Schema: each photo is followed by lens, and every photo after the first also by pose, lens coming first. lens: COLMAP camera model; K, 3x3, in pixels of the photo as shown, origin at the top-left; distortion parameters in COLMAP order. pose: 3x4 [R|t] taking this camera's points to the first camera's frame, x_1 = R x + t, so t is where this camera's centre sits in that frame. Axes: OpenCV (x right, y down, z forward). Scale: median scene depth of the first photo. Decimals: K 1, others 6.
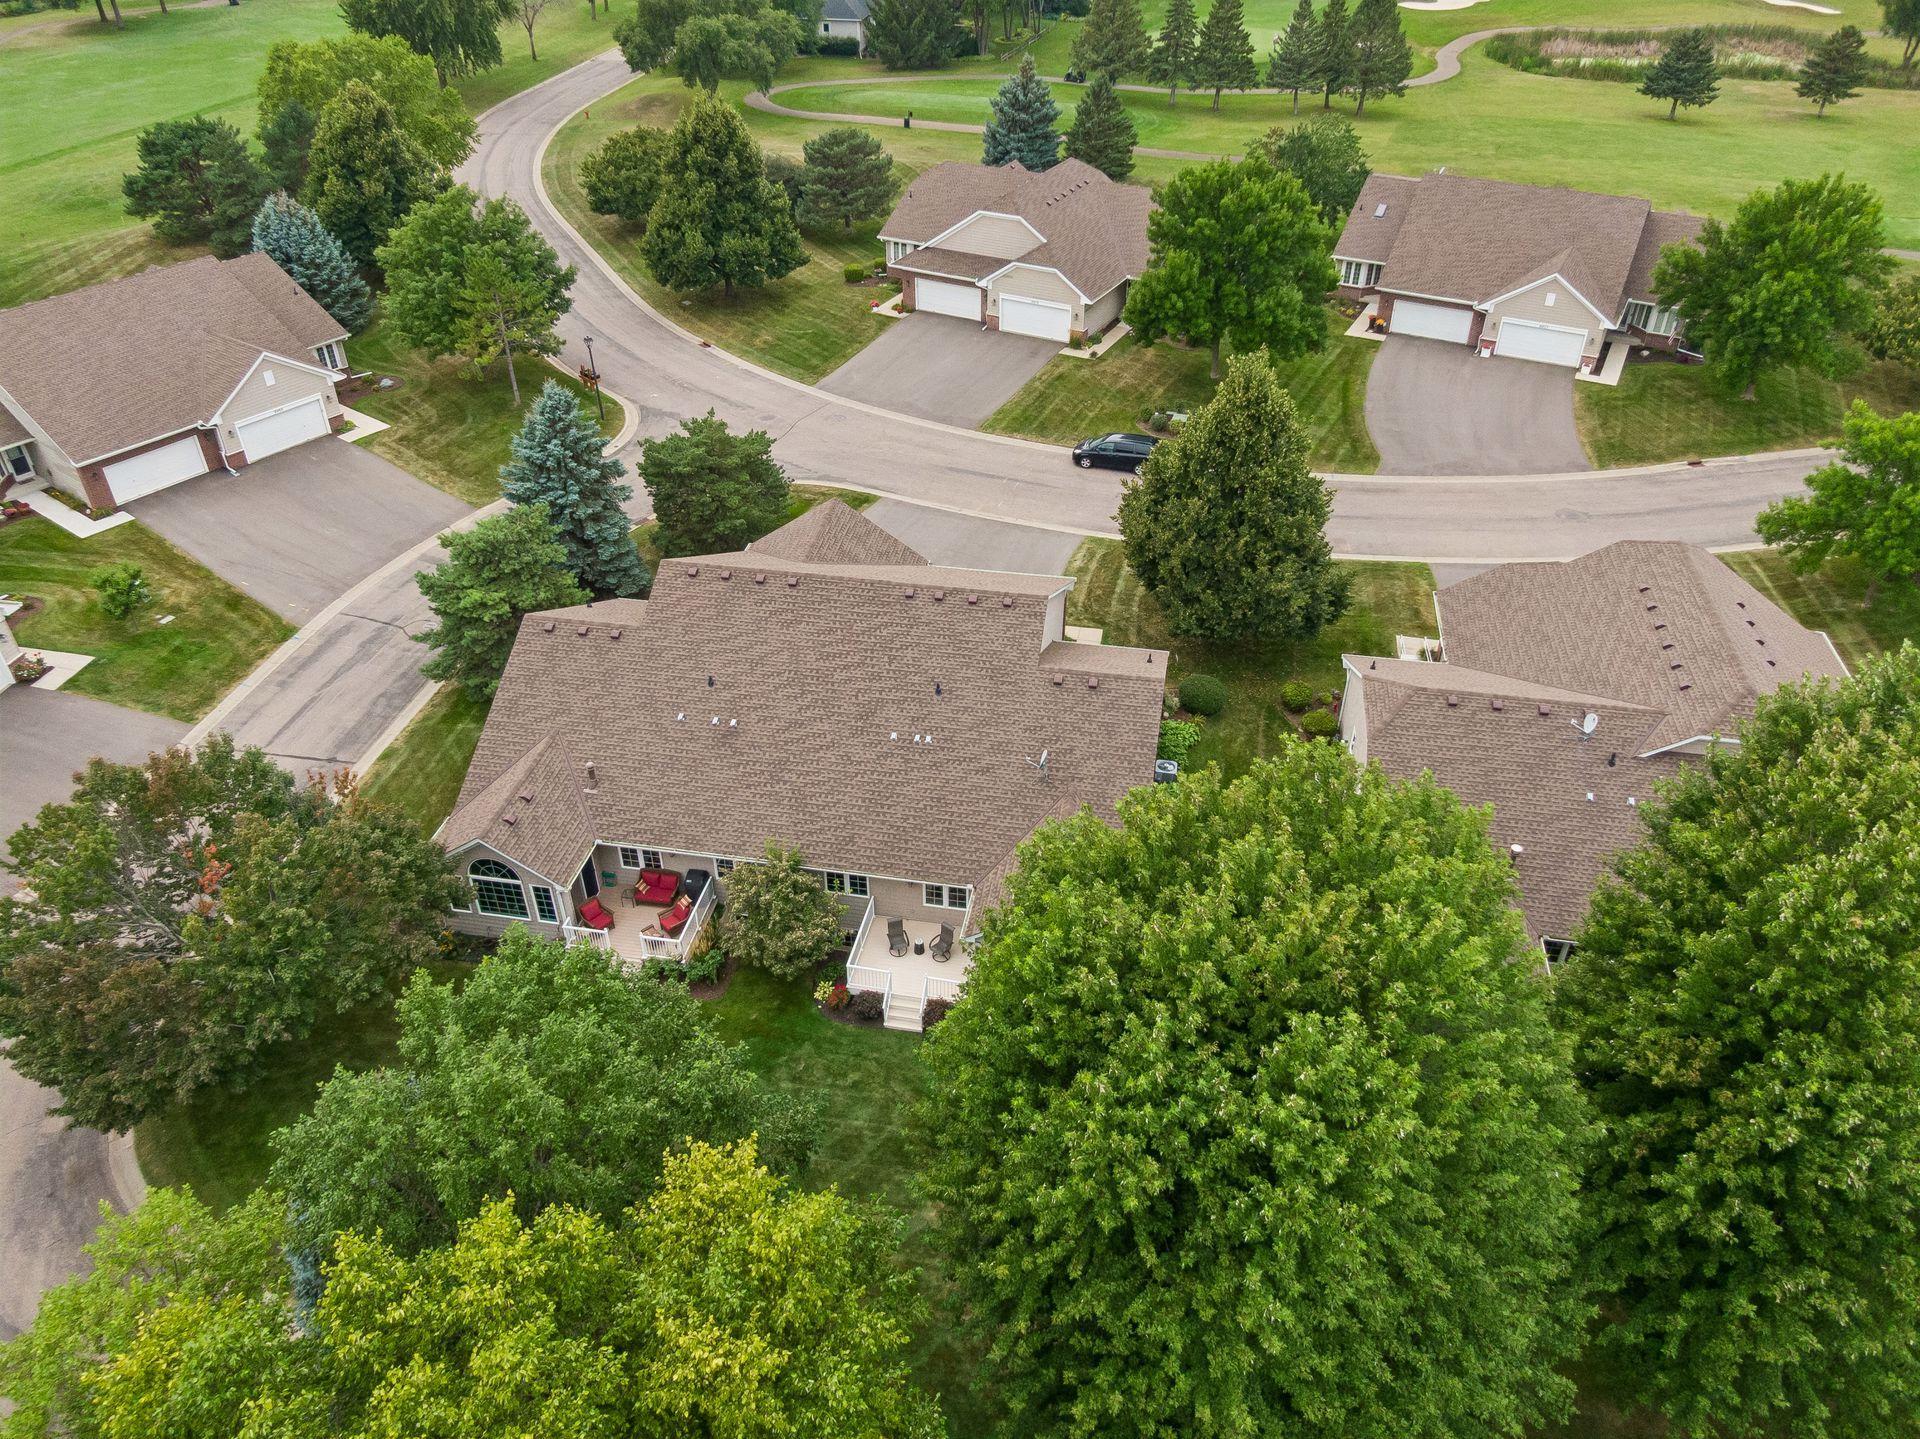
lens RADIAL K [[1399.4, 0, 960.0], [0, 1399.4, 719.5], [0, 0, 1]] dist [0.059109, -0.101233]
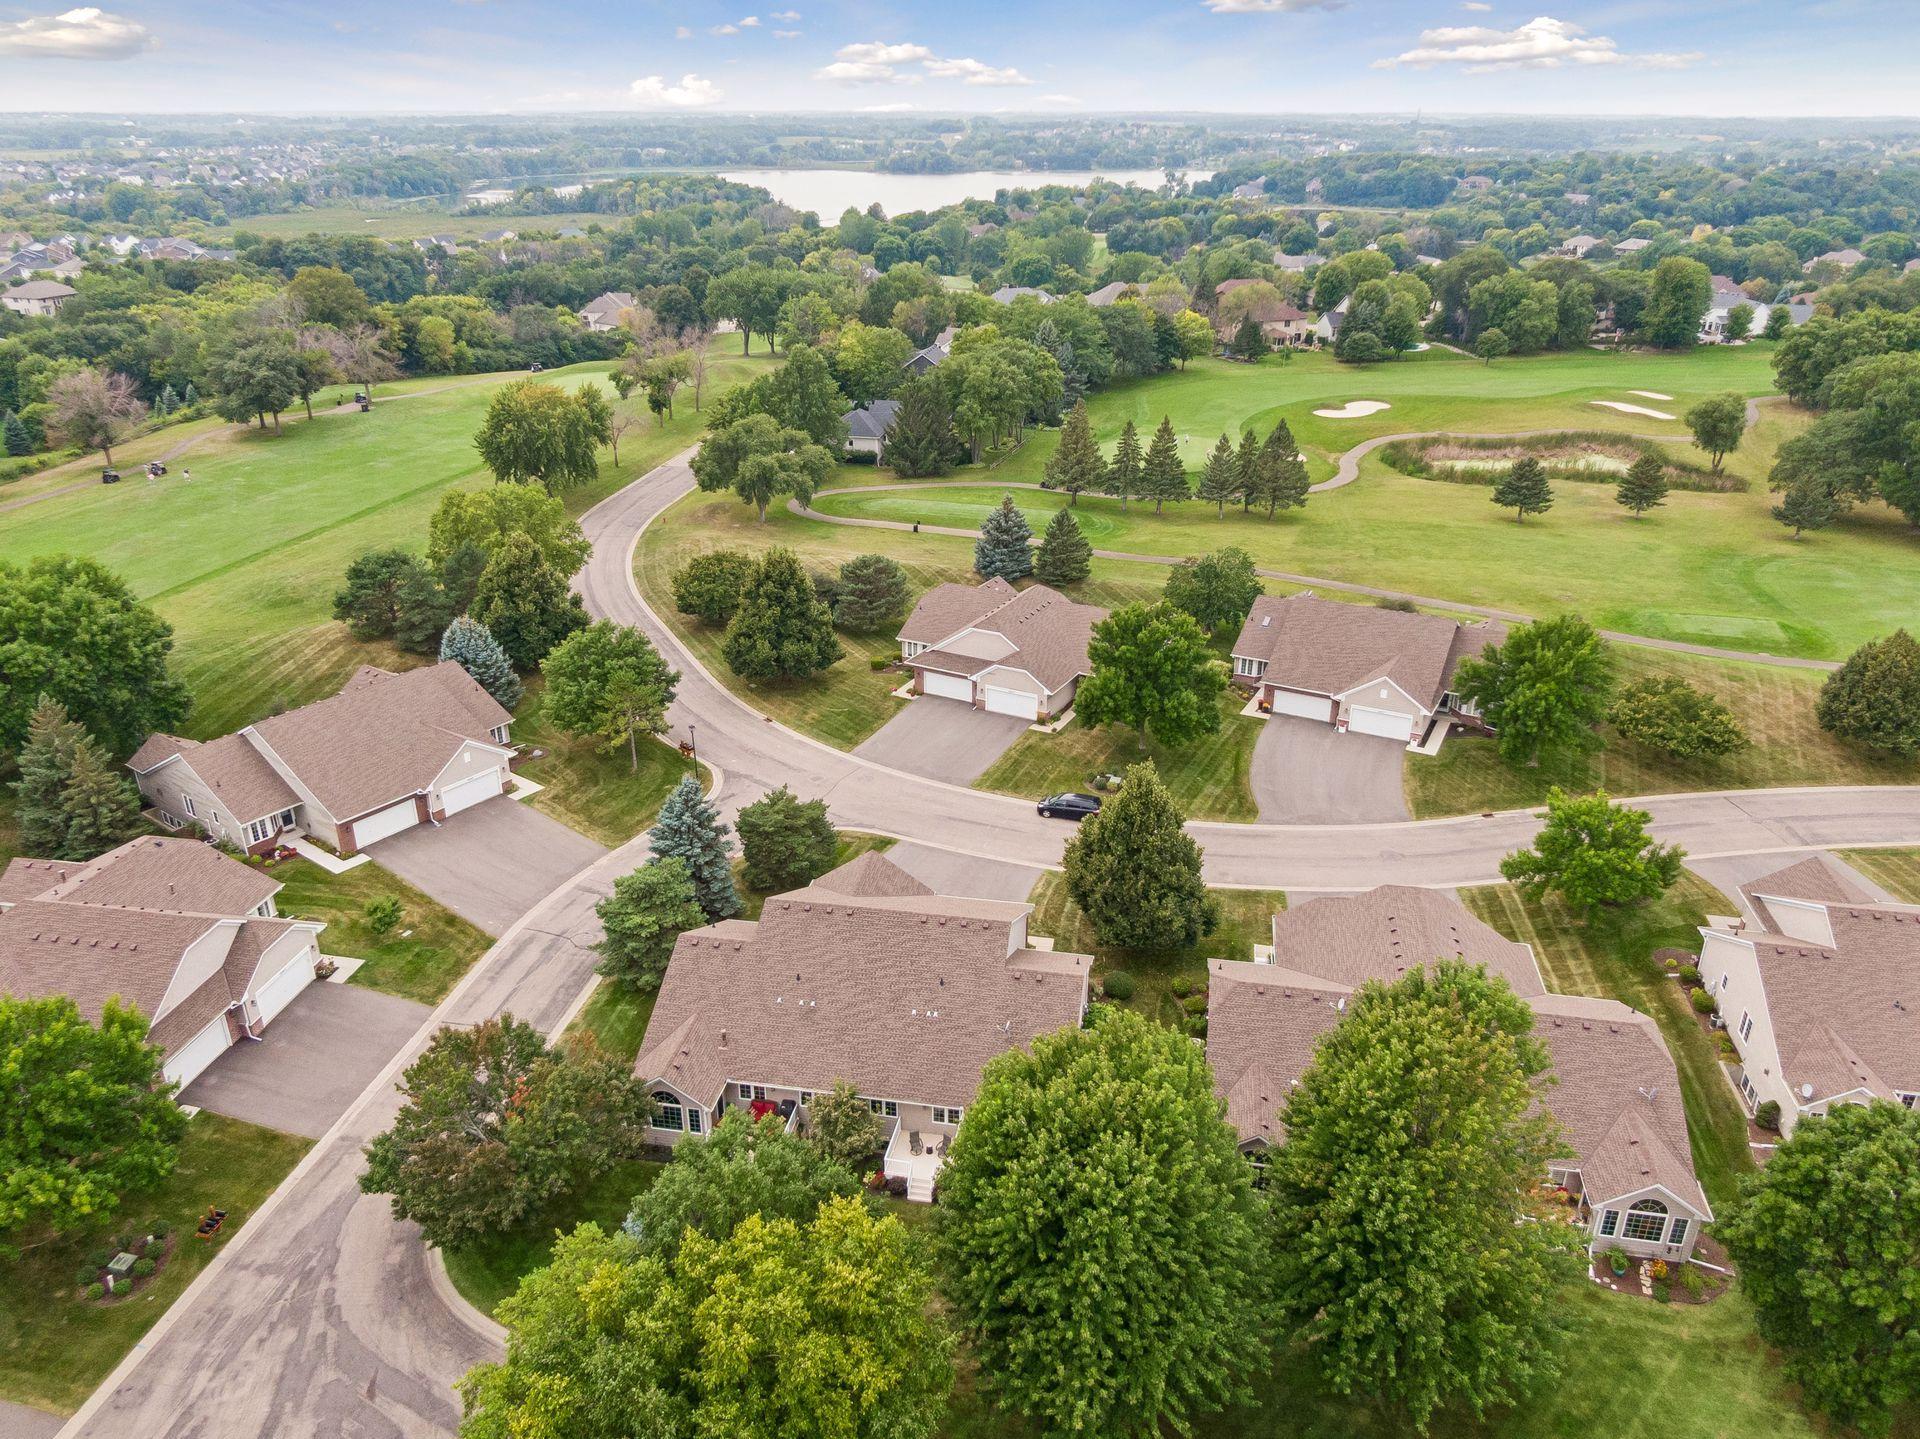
lens RADIAL K [[1399.4, 0, 960.0], [0, 1399.4, 719.5], [0, 0, 1]] dist [0.059109, -0.101233]
pose [[0.999999, 0.000060, 0.001215, 0.001839], [0.000184, 0.979780, -0.200079, 0.002887], [-0.001202, 0.200079, 0.979779, -0.382879]]
